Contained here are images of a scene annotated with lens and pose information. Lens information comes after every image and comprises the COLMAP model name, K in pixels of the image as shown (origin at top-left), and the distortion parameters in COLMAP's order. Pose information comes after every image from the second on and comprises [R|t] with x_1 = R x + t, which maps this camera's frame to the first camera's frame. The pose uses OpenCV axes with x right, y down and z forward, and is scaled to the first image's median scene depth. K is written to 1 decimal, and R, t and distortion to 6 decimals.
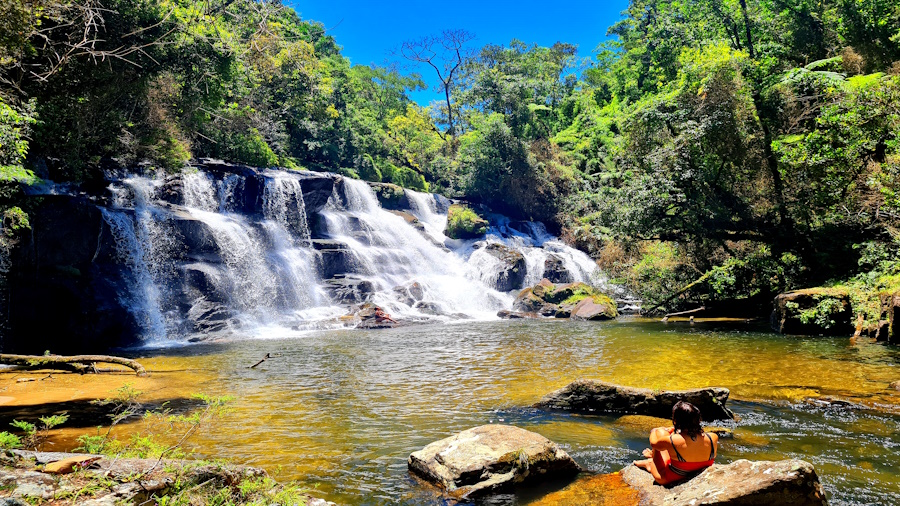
lens RADIAL K [[672.5, 0, 450.0], [0, 672.5, 253.0], [0, 0, 1]] dist [0.029991, -0.001358]
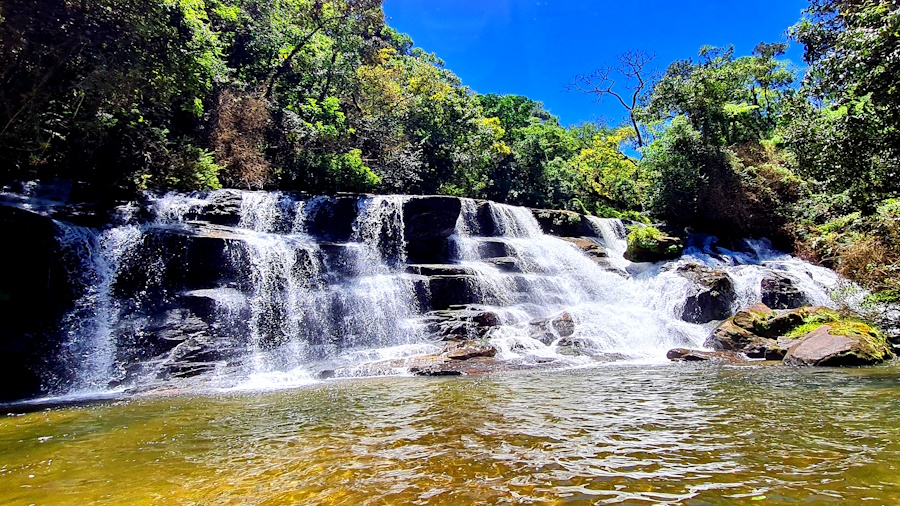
lens RADIAL K [[530.9, 0, 449.5], [0, 530.9, 213.5], [0, 0, 1]] dist [0.005476, 0.001257]
pose [[0.893747, -0.118838, -0.432543, 0.110685], [0.041307, 0.981976, -0.184438, 0.037945], [0.446665, 0.146974, 0.882547, 0.376125]]
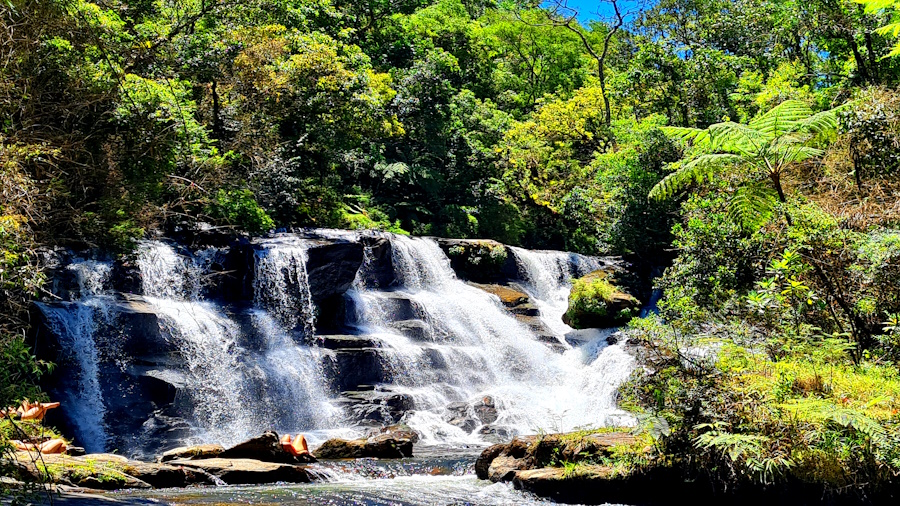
lens RADIAL K [[1488.3, 0, 450.0], [0, 1488.3, 253.0], [0, 0, 1]] dist [-0.009633, -0.024864]
pose [[0.972936, -0.029709, -0.229157, 0.249316], [0.013752, 0.997387, -0.070916, 0.006231], [0.230665, 0.065846, 0.970803, -0.421133]]
